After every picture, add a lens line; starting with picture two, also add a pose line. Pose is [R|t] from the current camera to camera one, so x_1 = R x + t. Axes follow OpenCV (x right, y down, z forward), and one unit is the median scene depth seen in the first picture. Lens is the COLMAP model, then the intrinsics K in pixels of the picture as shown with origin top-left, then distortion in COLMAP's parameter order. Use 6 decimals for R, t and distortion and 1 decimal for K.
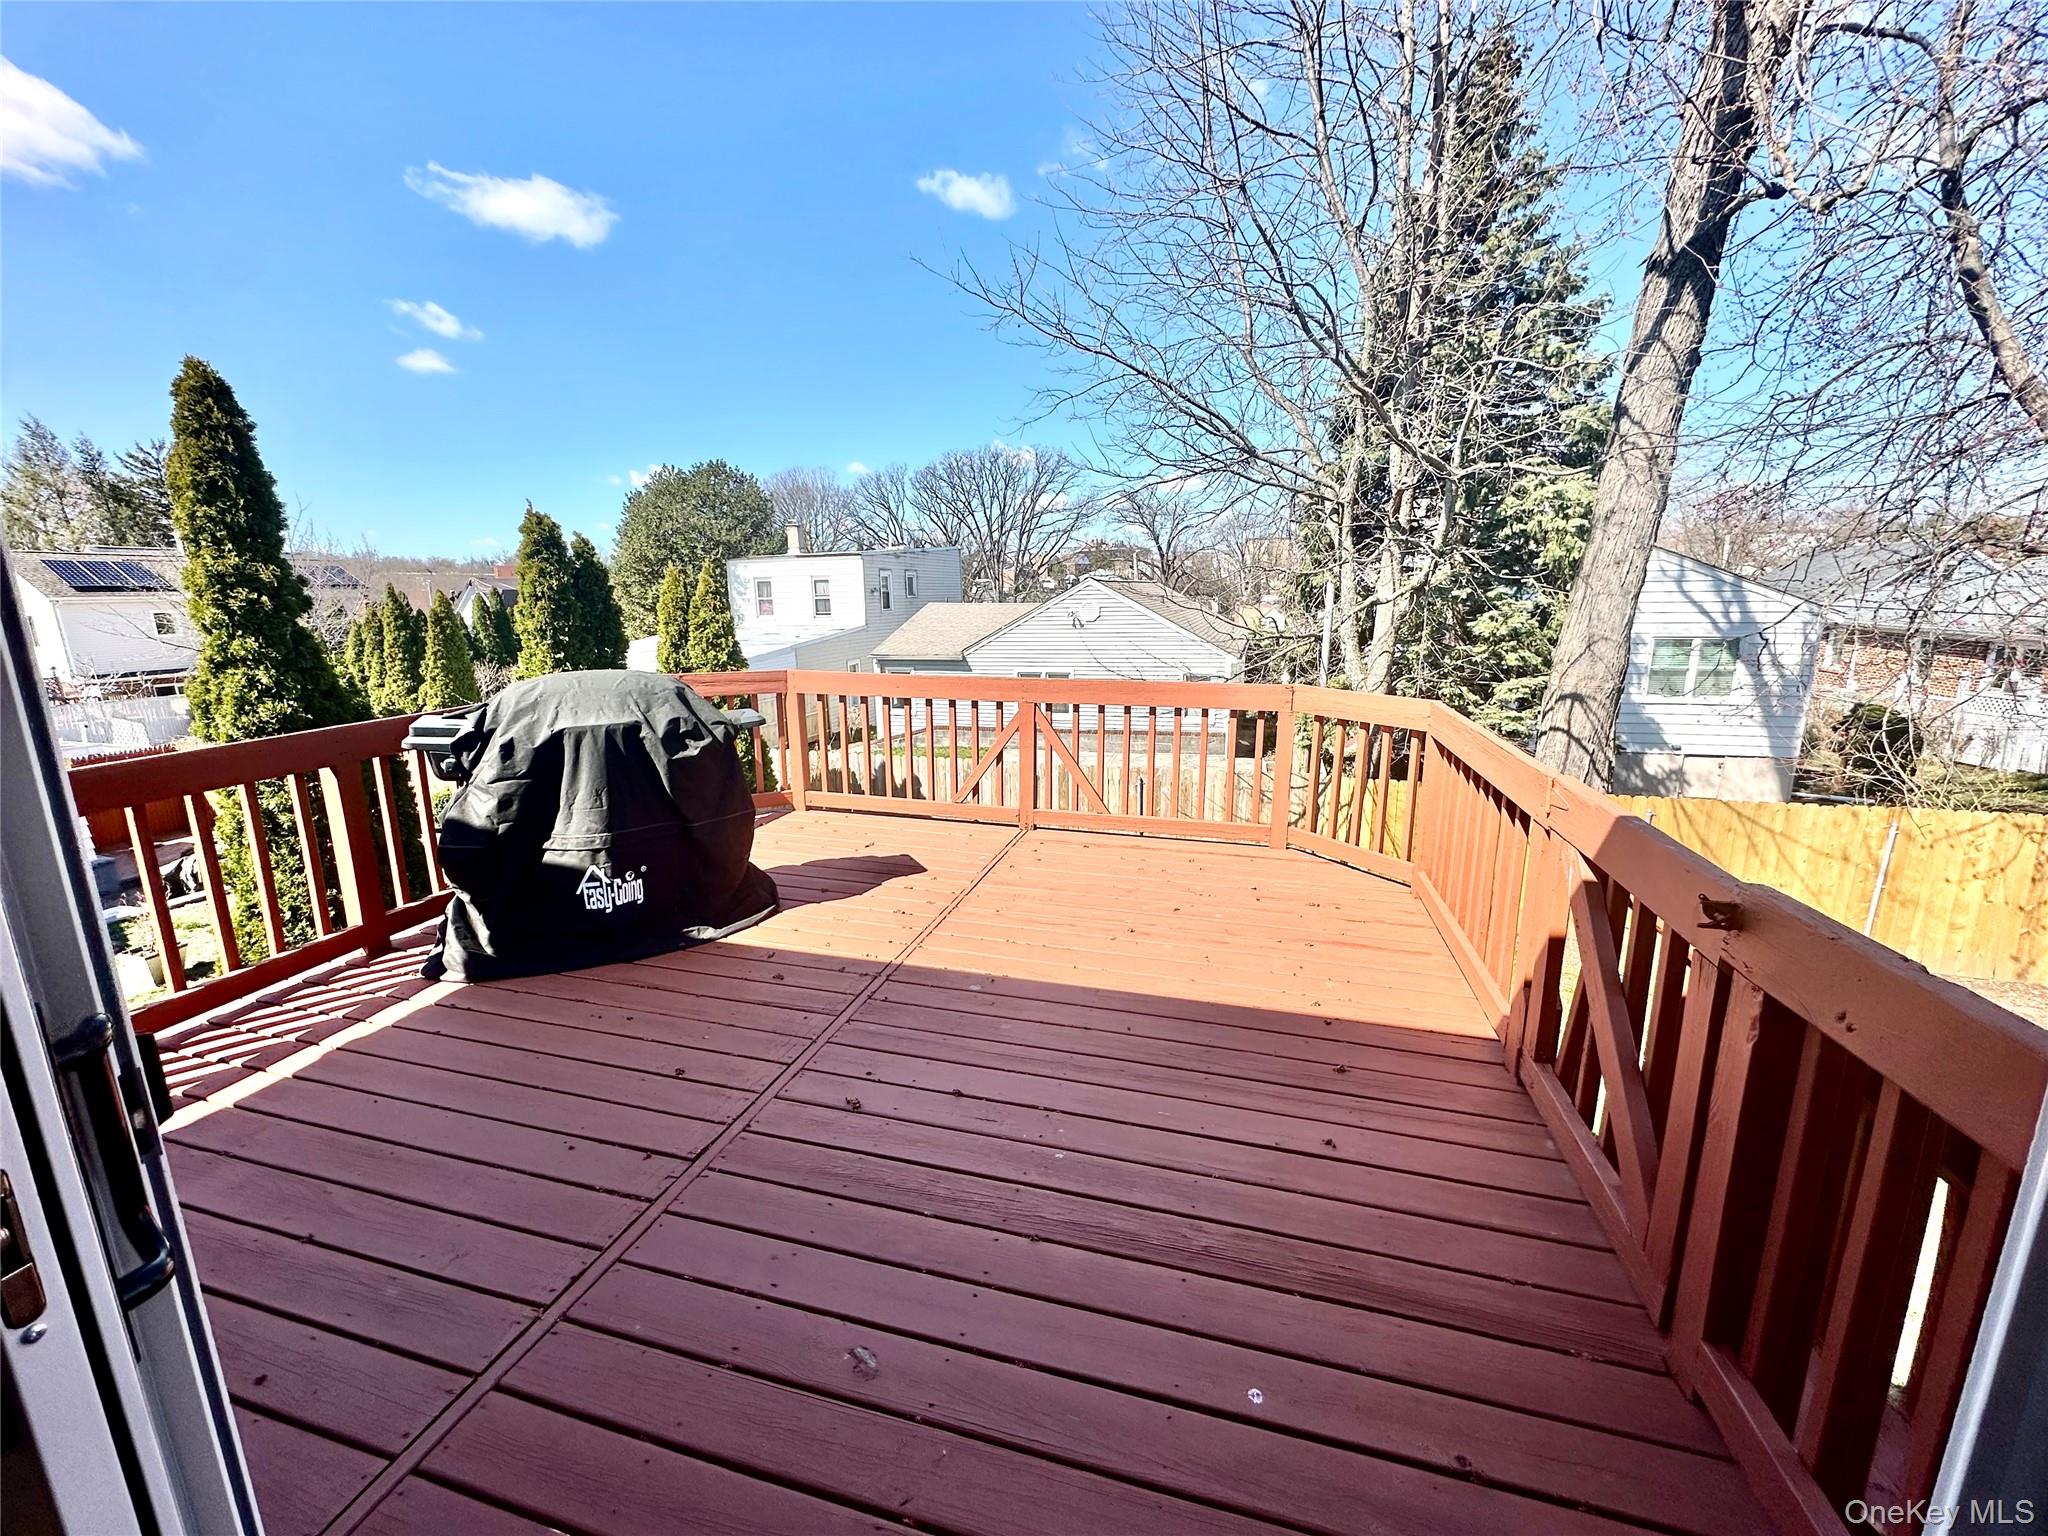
lens RADIAL K [[817.6, 0, 1019.5], [0, 817.6, 766.9], [0, 0, 1]] dist [-0.007957, 0.000096]
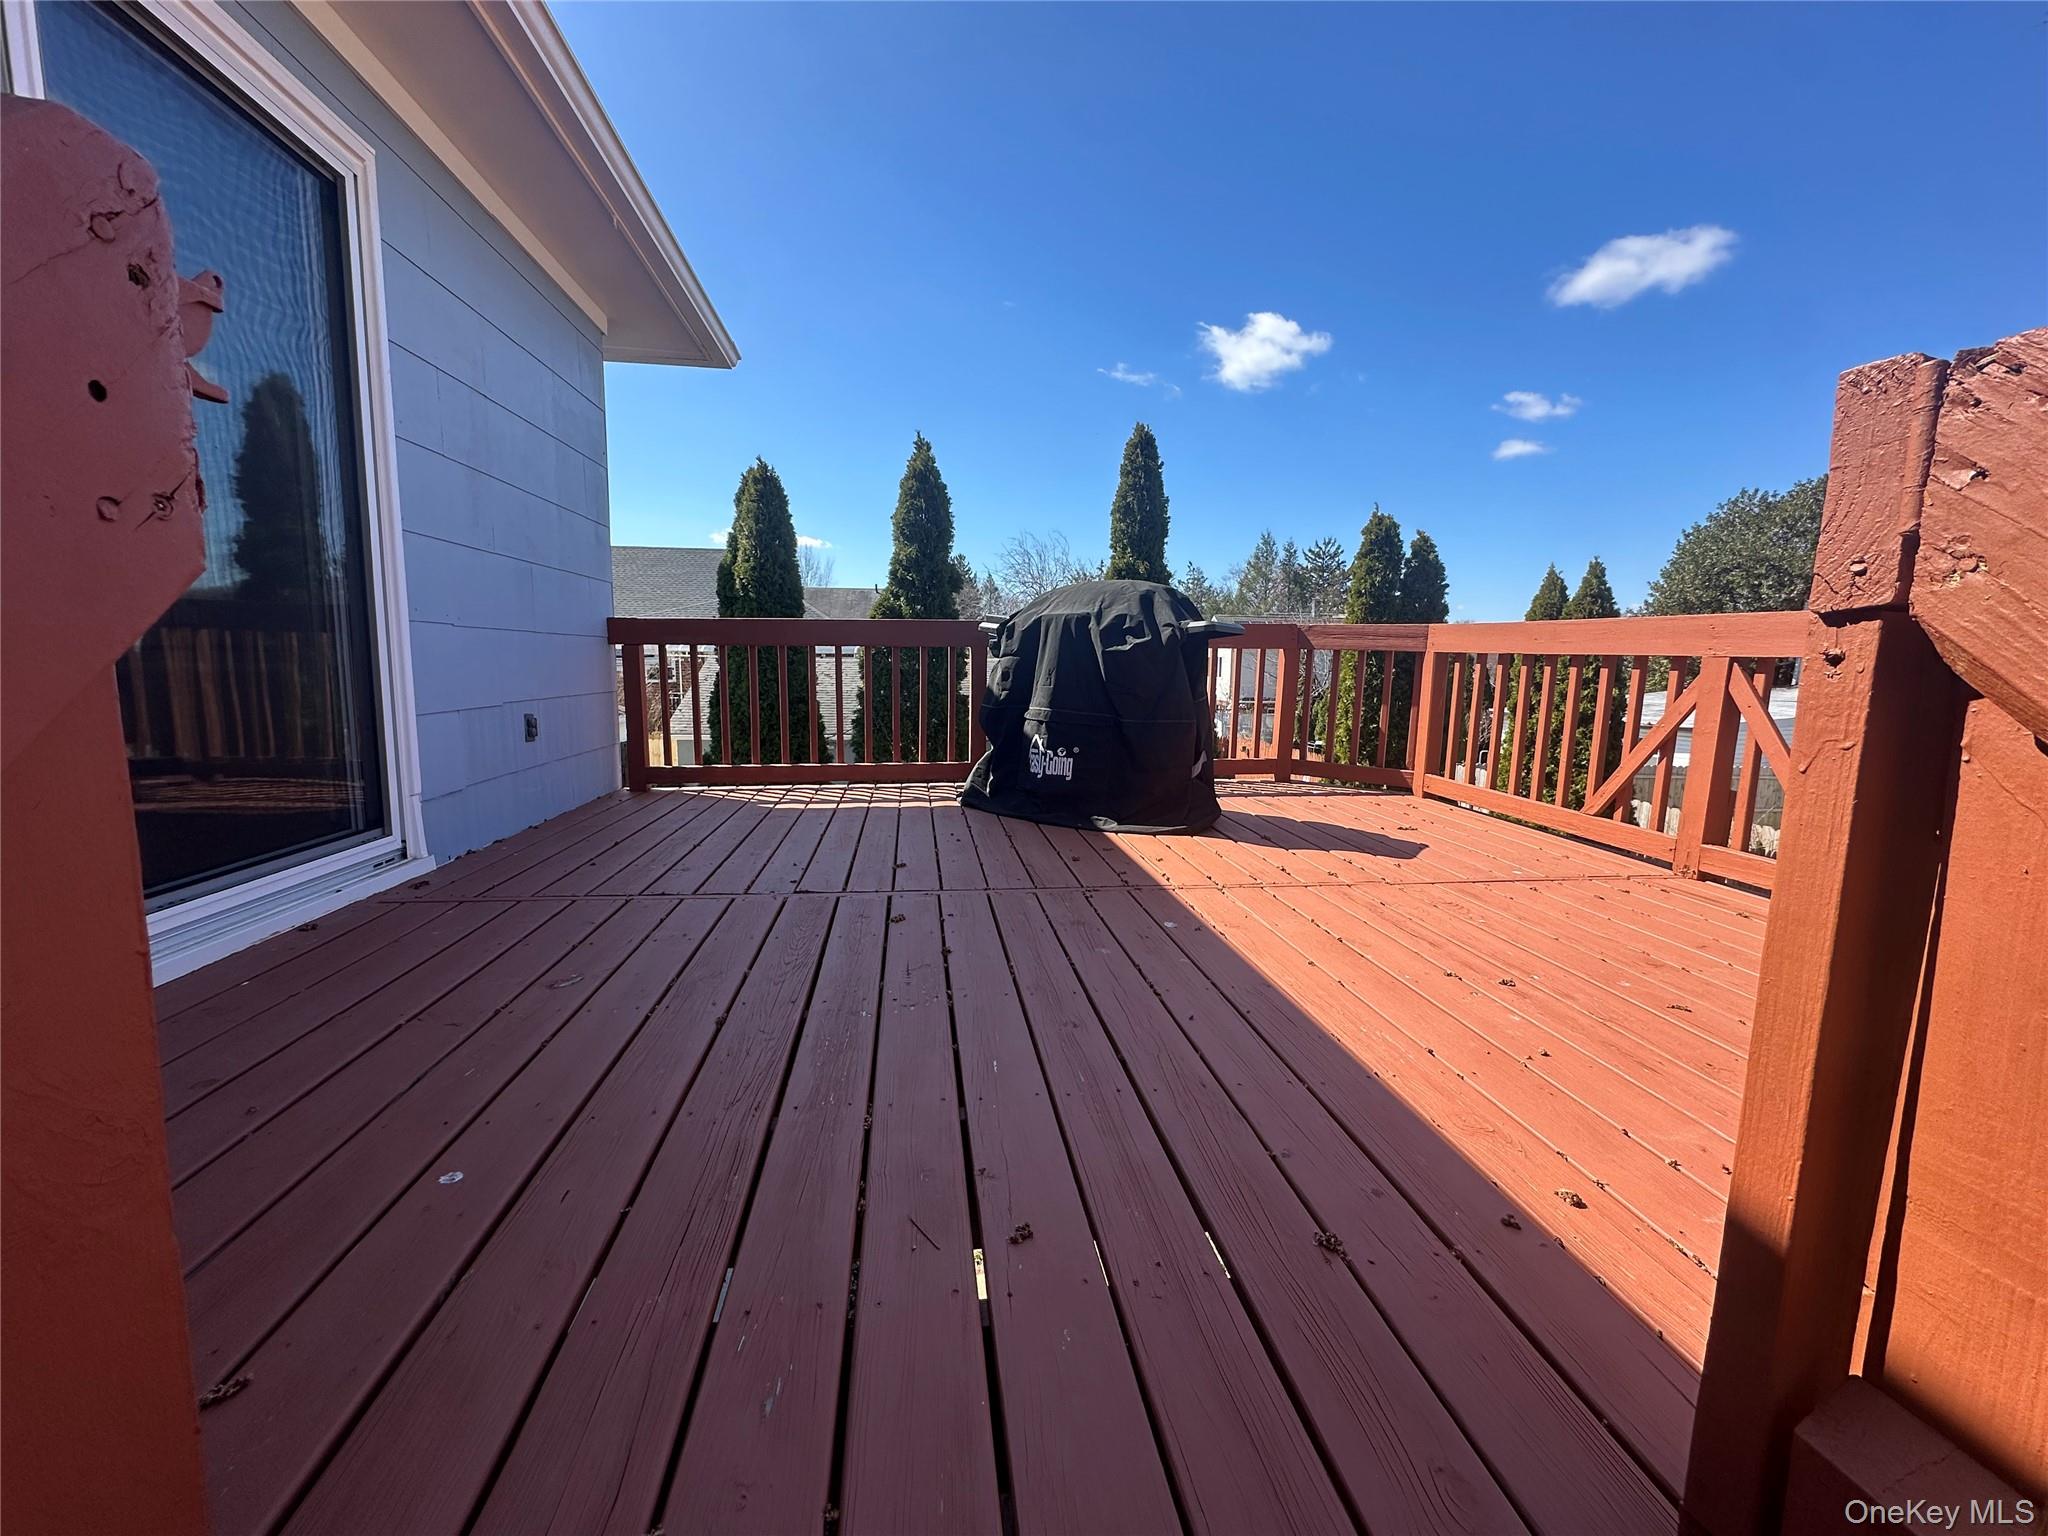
lens RADIAL K [[817.6, 0, 1025.2], [0, 817.6, 767.7], [0, 0, 1]] dist [-0.007957, 0.000096]
pose [[0.398967, 0.137487, -0.906600, 0.506336], [-0.210066, 0.976106, 0.055584, 0.100278], [0.892579, 0.168270, 0.418315, 0.477295]]
